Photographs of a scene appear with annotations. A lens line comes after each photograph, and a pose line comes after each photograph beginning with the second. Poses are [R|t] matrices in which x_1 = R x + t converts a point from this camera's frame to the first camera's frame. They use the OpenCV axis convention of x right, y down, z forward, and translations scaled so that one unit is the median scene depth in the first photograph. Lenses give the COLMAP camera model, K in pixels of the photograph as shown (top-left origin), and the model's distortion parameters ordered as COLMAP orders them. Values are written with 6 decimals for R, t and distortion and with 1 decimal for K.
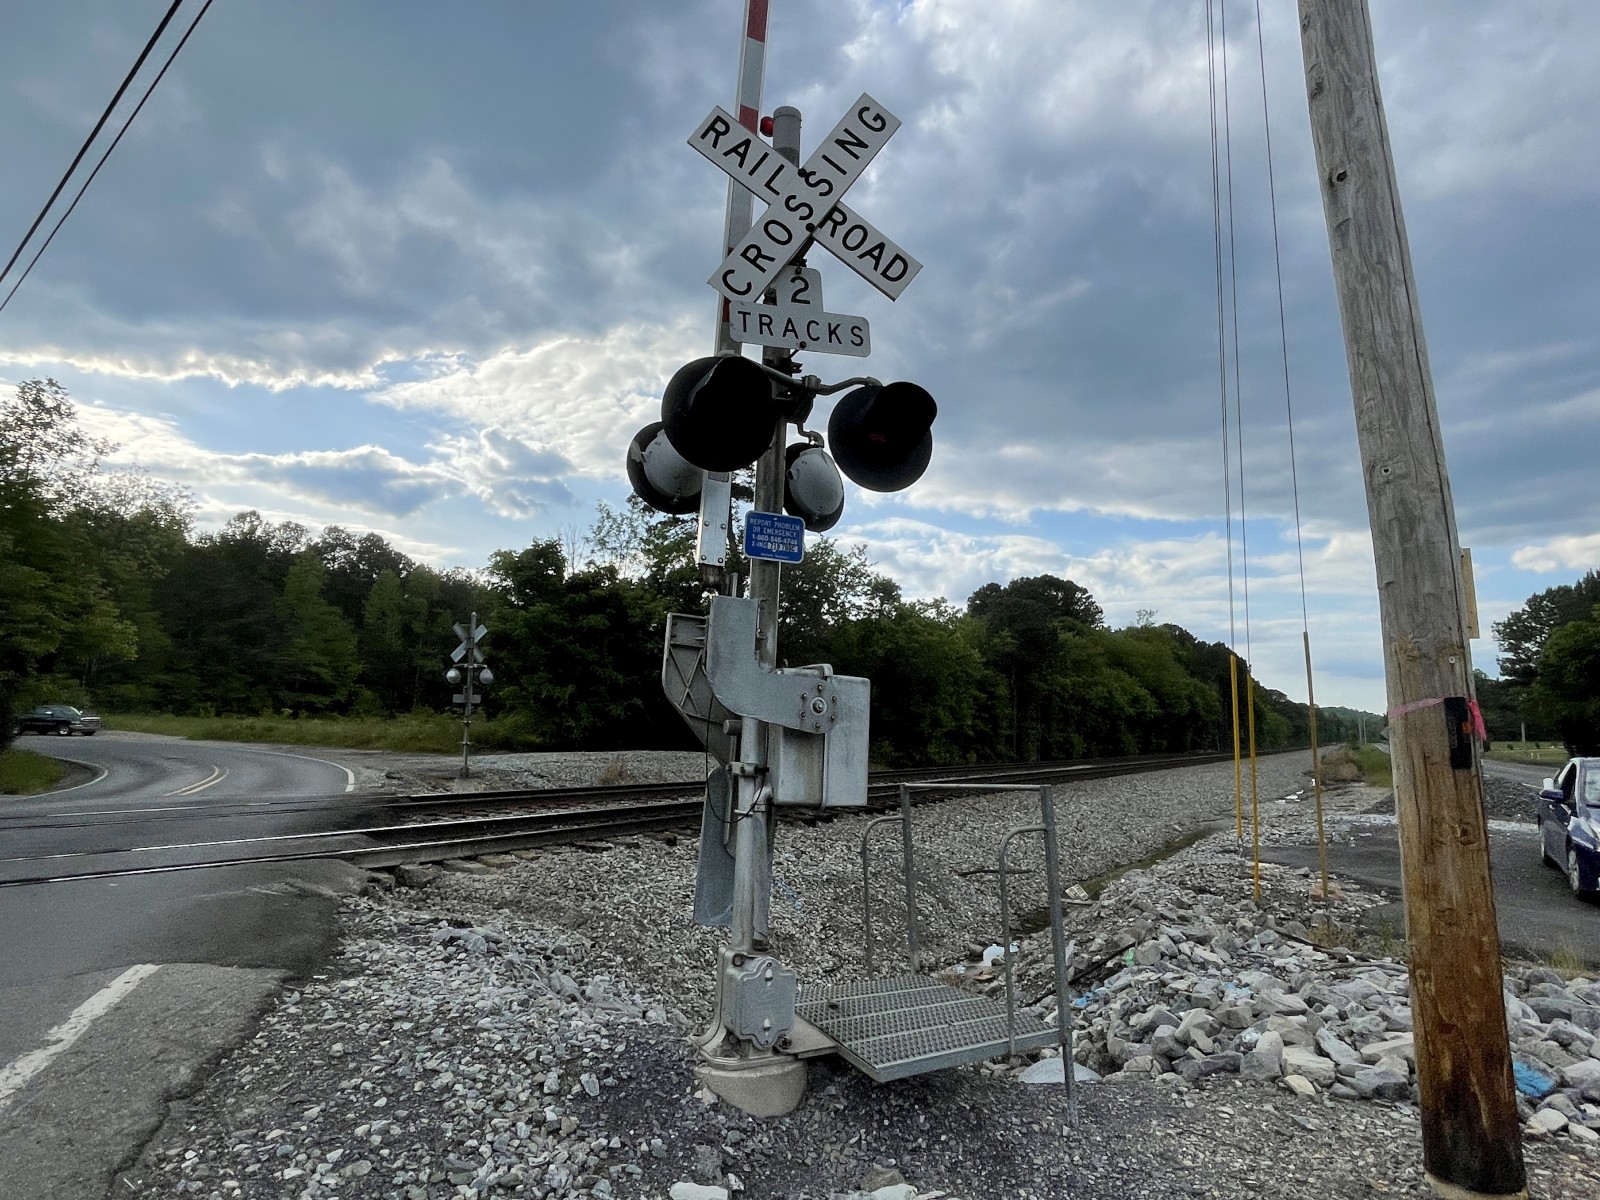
lens RADIAL K [[894.6, 0, 803.1], [0, 894.6, 601.6], [0, 0, 1]] dist [-0.001452, -0.000903]
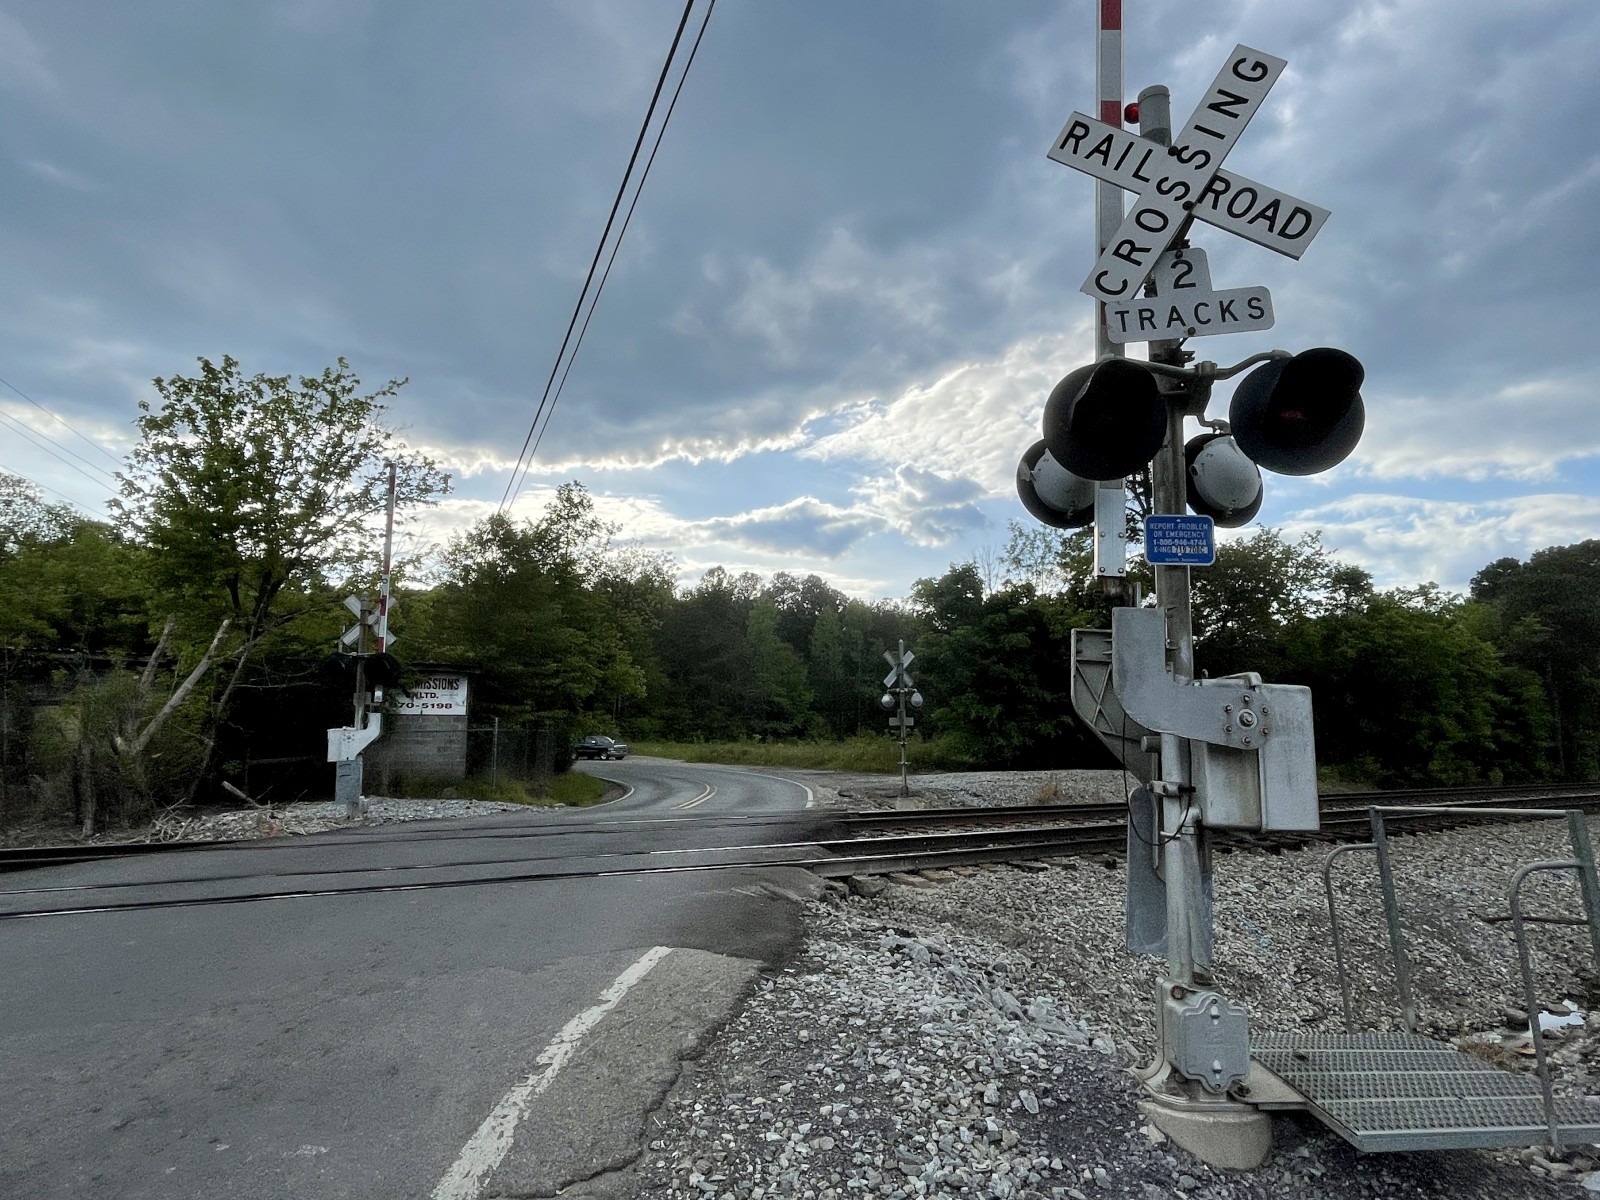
lens RADIAL K [[894.6, 0, 803.1], [0, 894.6, 601.6], [0, 0, 1]] dist [-0.001452, -0.000903]
pose [[0.891218, -0.088527, -0.444852, 0.003095], [0.079184, 0.996074, -0.039583, -0.000197], [0.446609, 0.000052, 0.894729, -0.001516]]
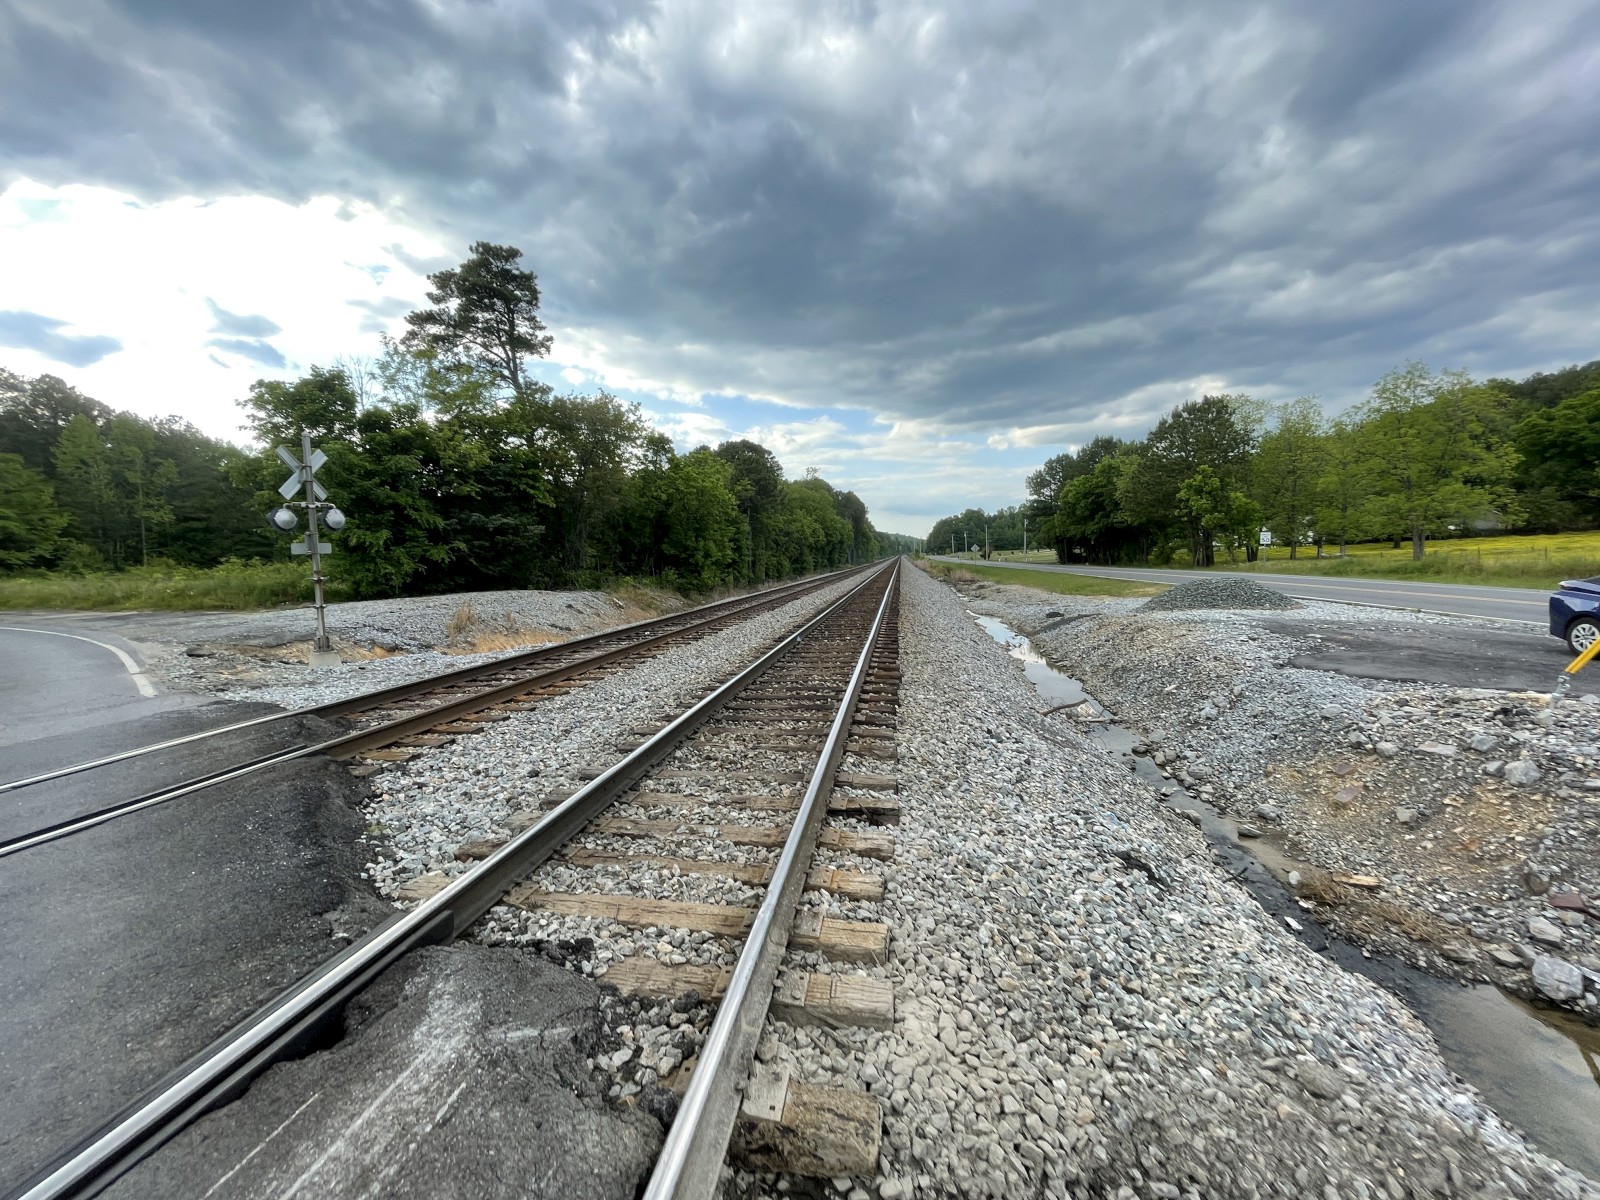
lens RADIAL K [[645.3, 0, 803.6], [0, 645.3, 602.0], [0, 0, 1]] dist [-0.003199, -0.000429]
pose [[0.921083, -0.068559, 0.383283, -0.116080], [-0.013603, 0.978109, 0.207649, 0.019444], [-0.389129, -0.196476, 0.899987, 0.192084]]
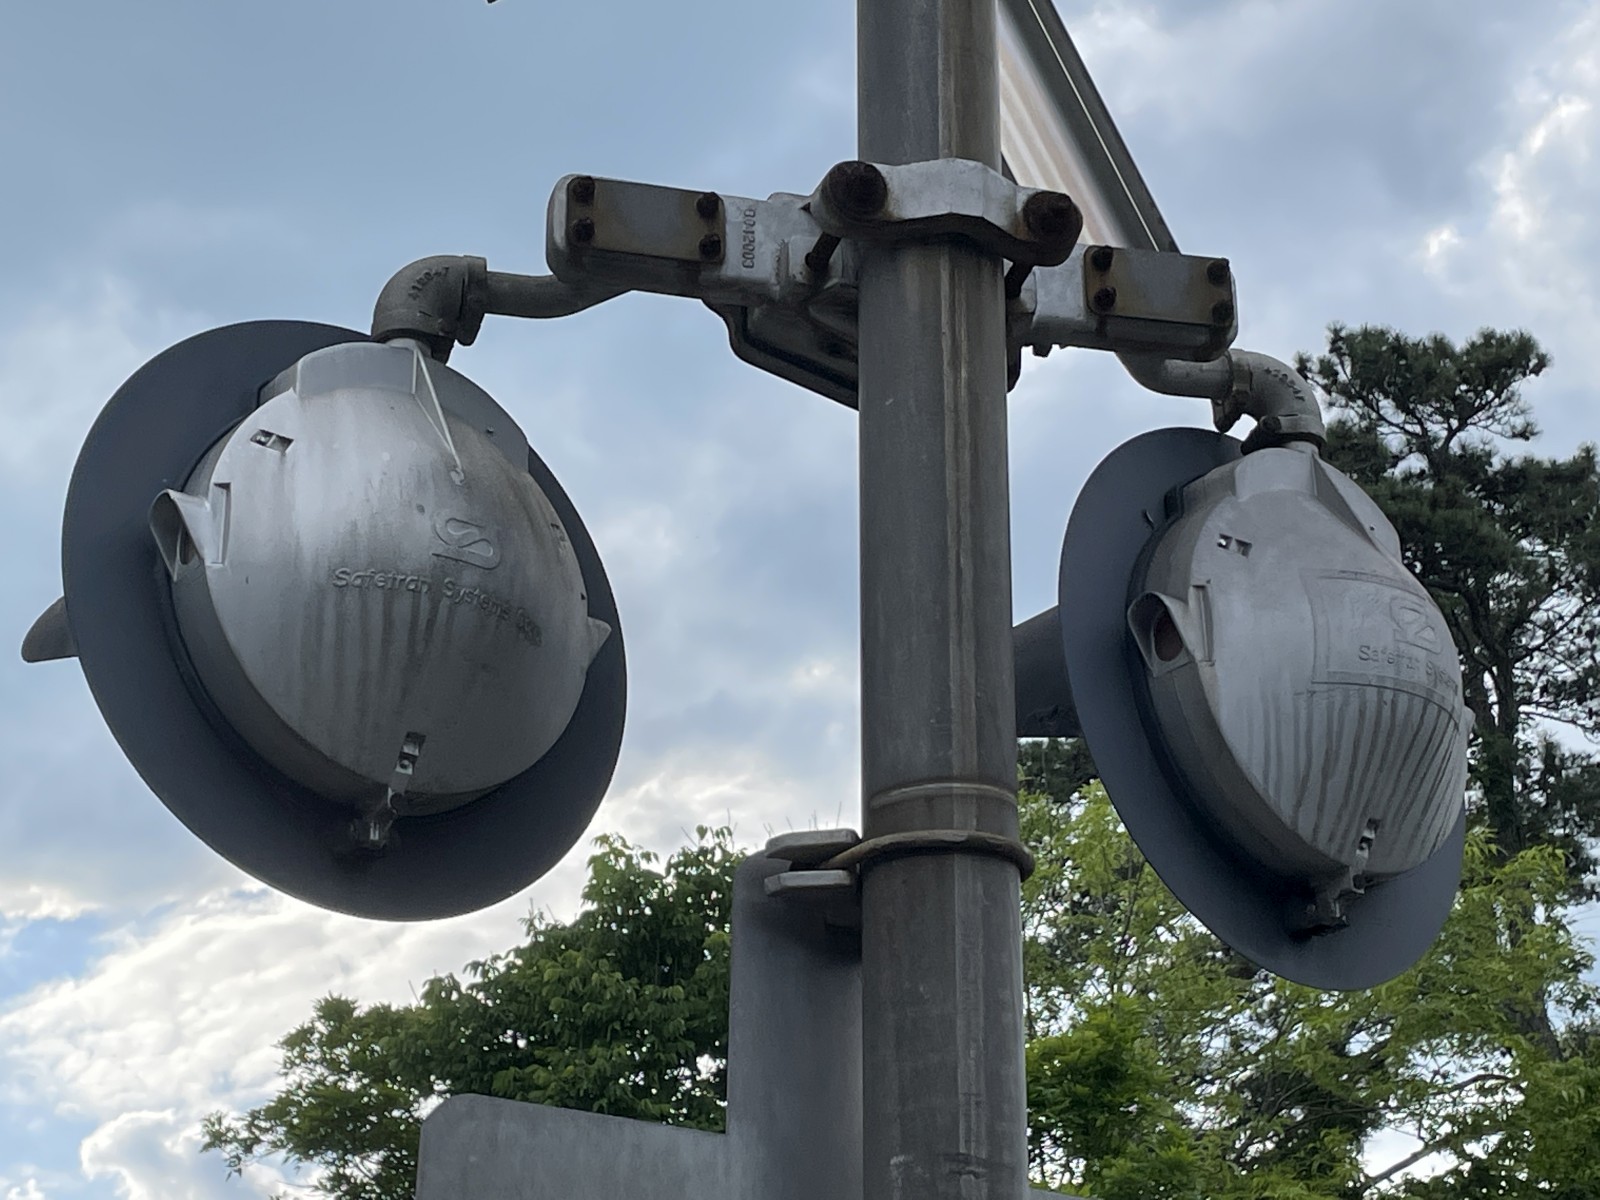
lens RADIAL K [[3180.8, 0, 800.0], [0, 3180.8, 600.0], [0, 0, 1]] dist [0.018751, -0.010594]
pose [[0.988485, -0.084067, -0.125817, -0.203857], [0.037374, 0.941352, -0.335351, 0.070258], [0.146630, 0.326787, 0.933654, 0.521166]]
